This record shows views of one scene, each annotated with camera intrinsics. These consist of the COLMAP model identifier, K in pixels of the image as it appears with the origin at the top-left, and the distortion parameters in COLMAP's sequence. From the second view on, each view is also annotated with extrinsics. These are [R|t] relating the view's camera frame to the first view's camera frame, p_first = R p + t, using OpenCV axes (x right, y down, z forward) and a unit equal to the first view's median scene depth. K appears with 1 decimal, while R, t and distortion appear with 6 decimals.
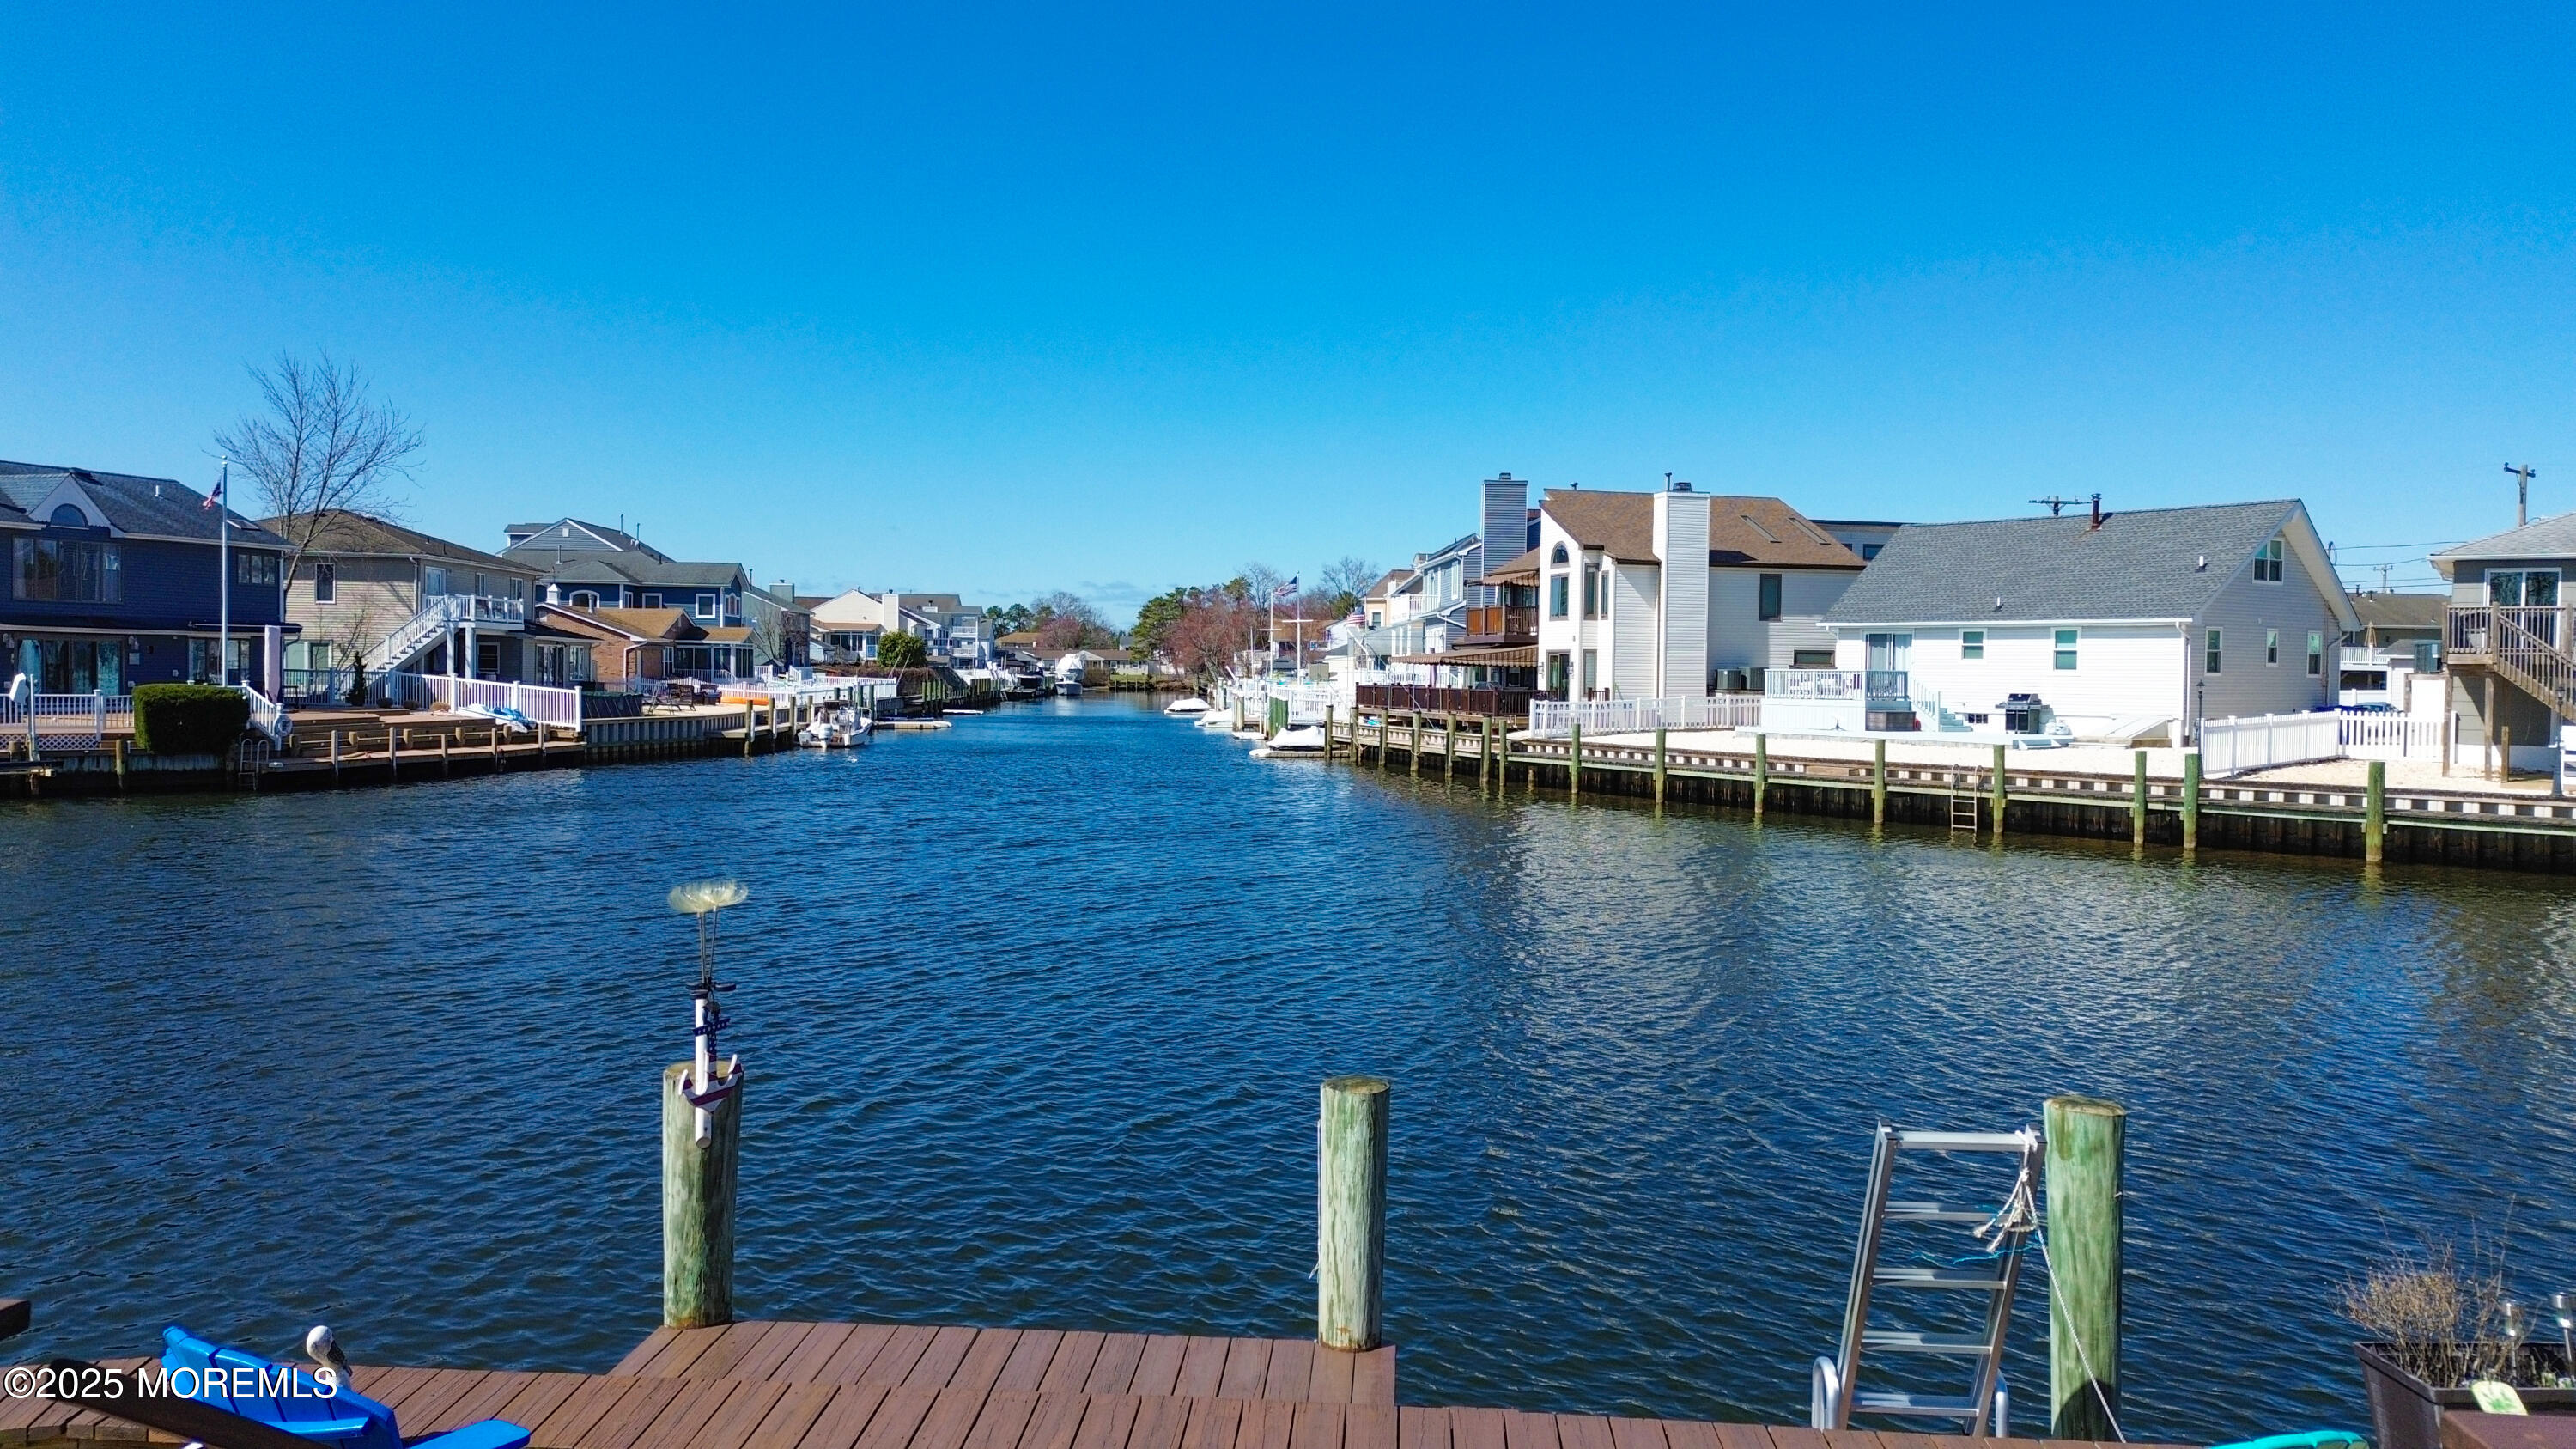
lens RADIAL K [[1886.4, 0, 1288.0], [0, 1886.4, 724.5], [0, 0, 1]] dist [0.076701, -0.054920]
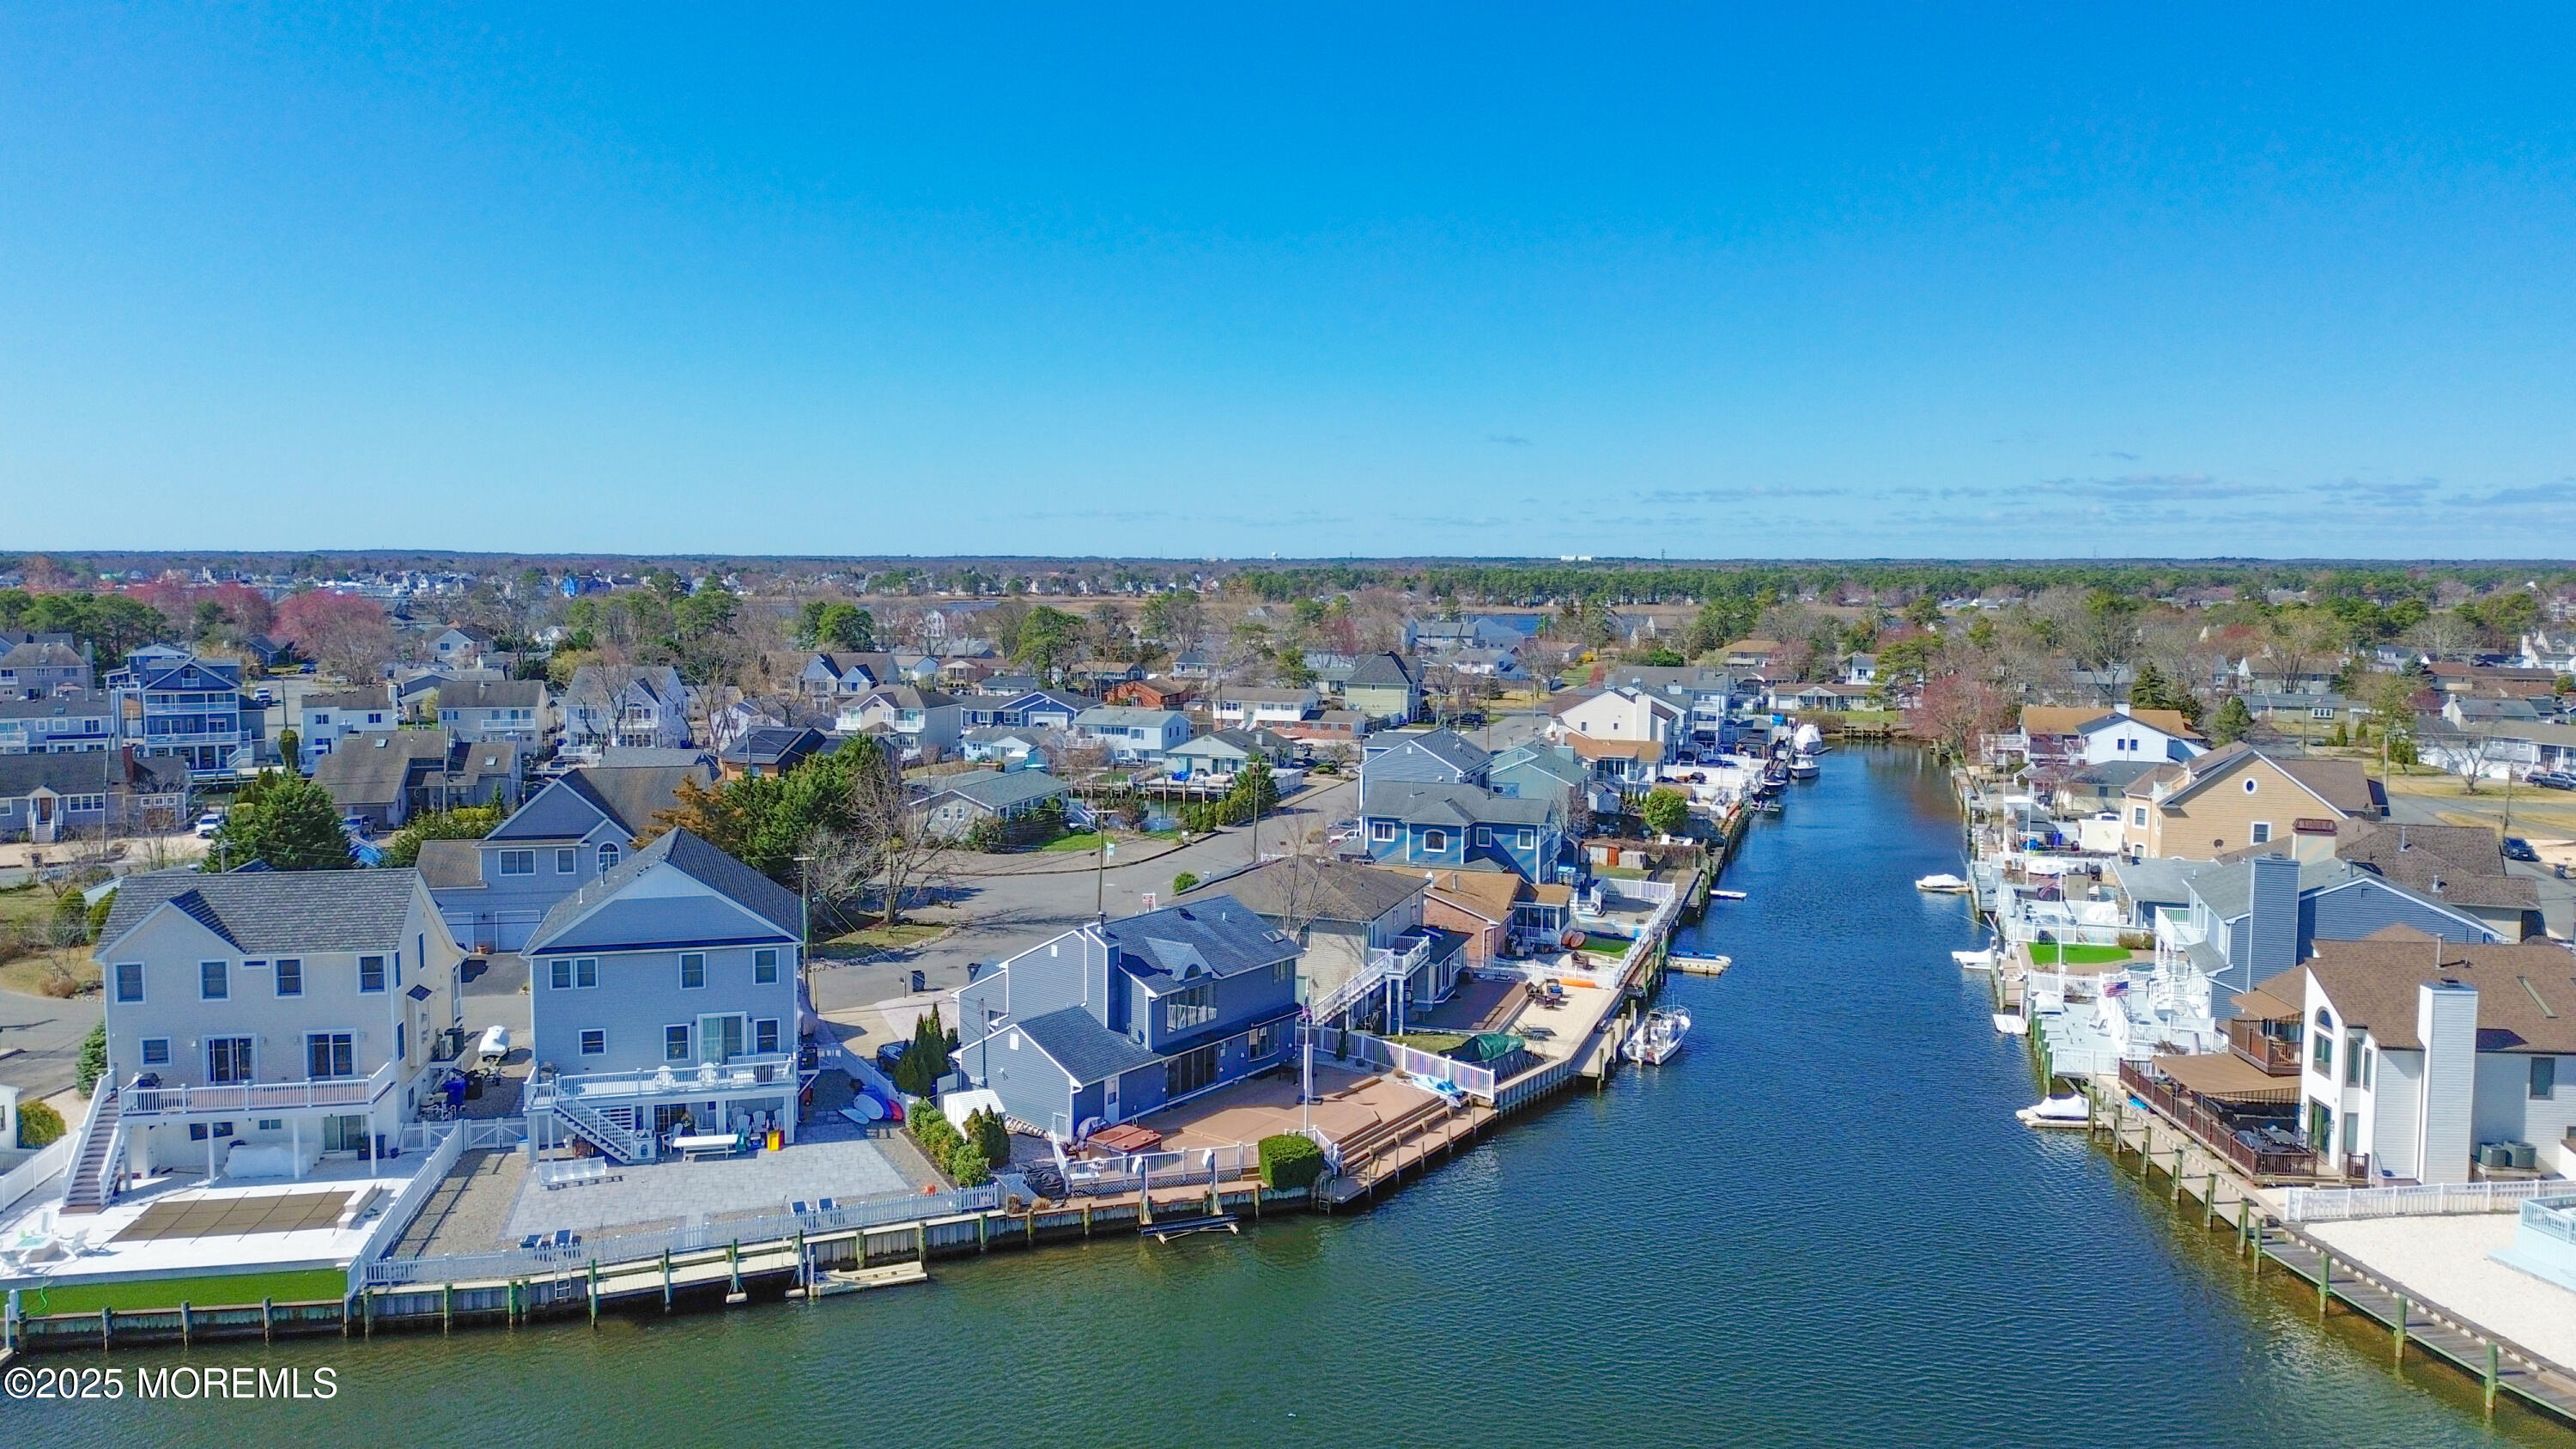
lens RADIAL K [[1864.4, 0, 1288.0], [0, 1864.4, 724.5], [0, 0, 1]] dist [0.078308, -0.065432]
pose [[0.930563, 0.030671, -0.364845, -0.025315], [-0.020230, 0.999270, 0.032406, -0.297395], [0.365572, -0.022775, 0.930504, -0.292027]]
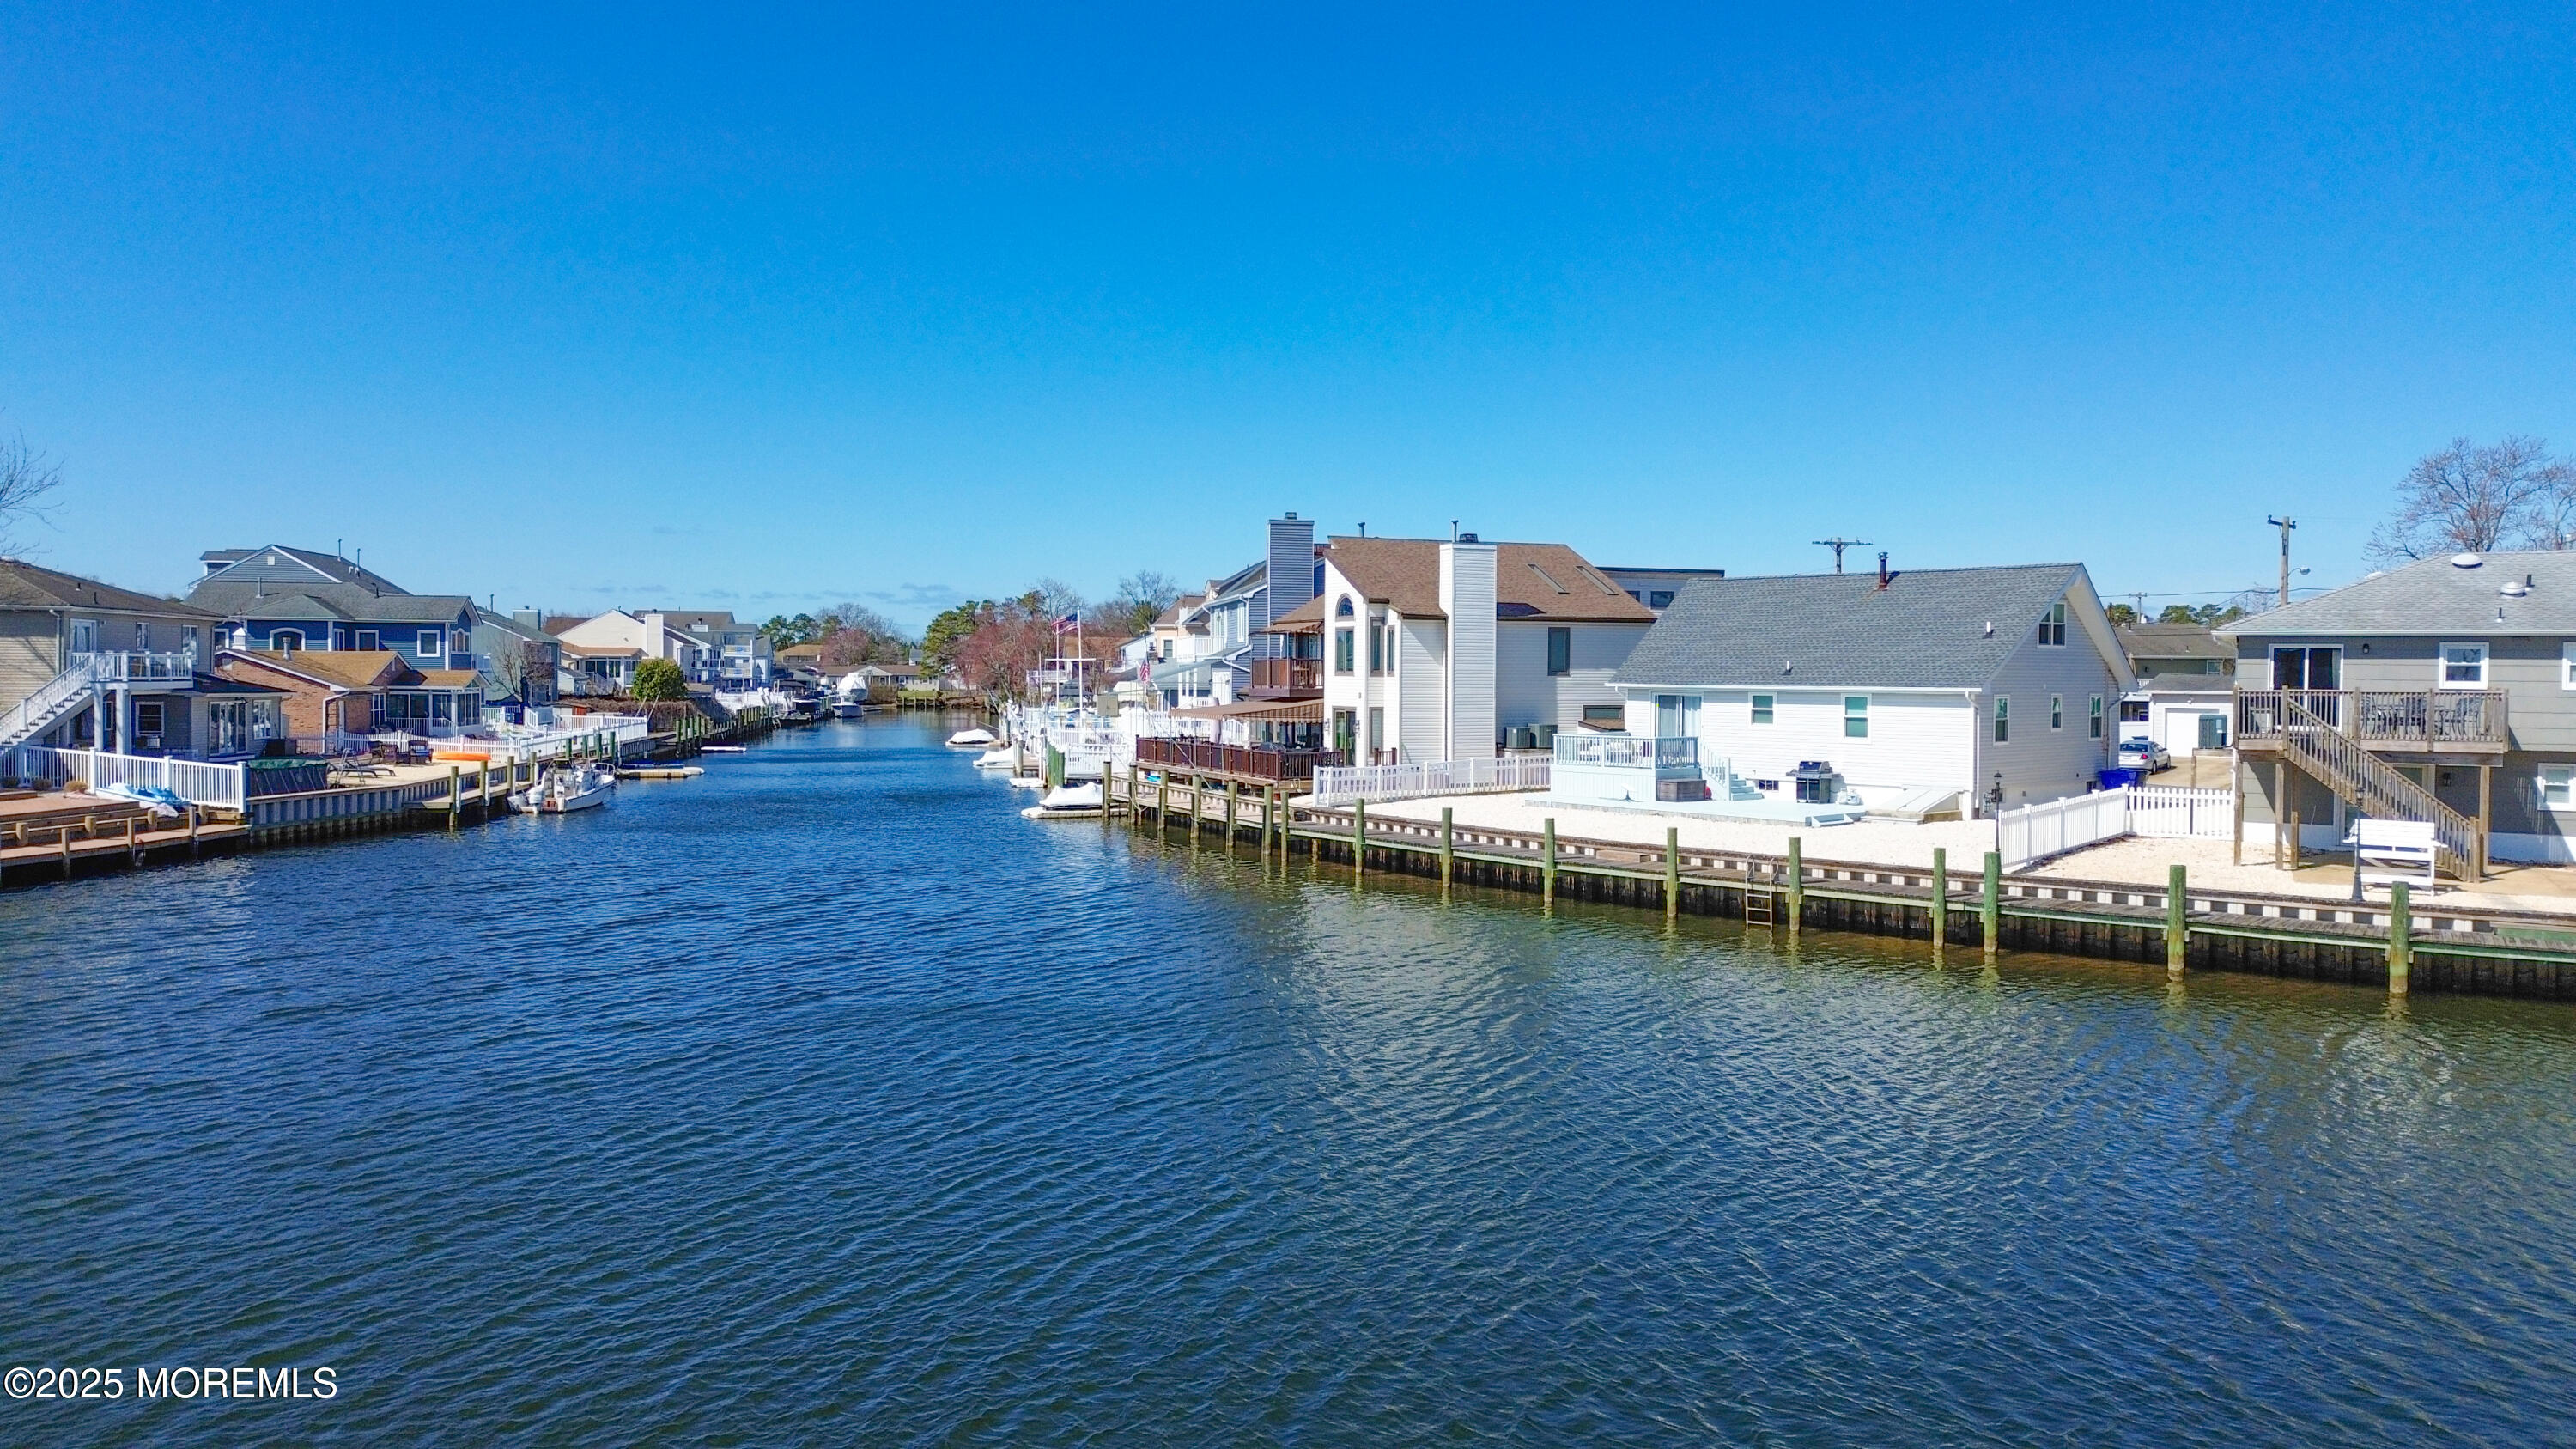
lens RADIAL K [[1889.3, 0, 1288.0], [0, 1889.3, 724.5], [0, 0, 1]] dist [0.112984, -0.115538]
pose [[0.994435, -0.006863, 0.105128, 0.014480], [0.007266, 0.999968, -0.003449, -0.027950], [-0.105101, 0.004194, 0.994453, 0.052009]]
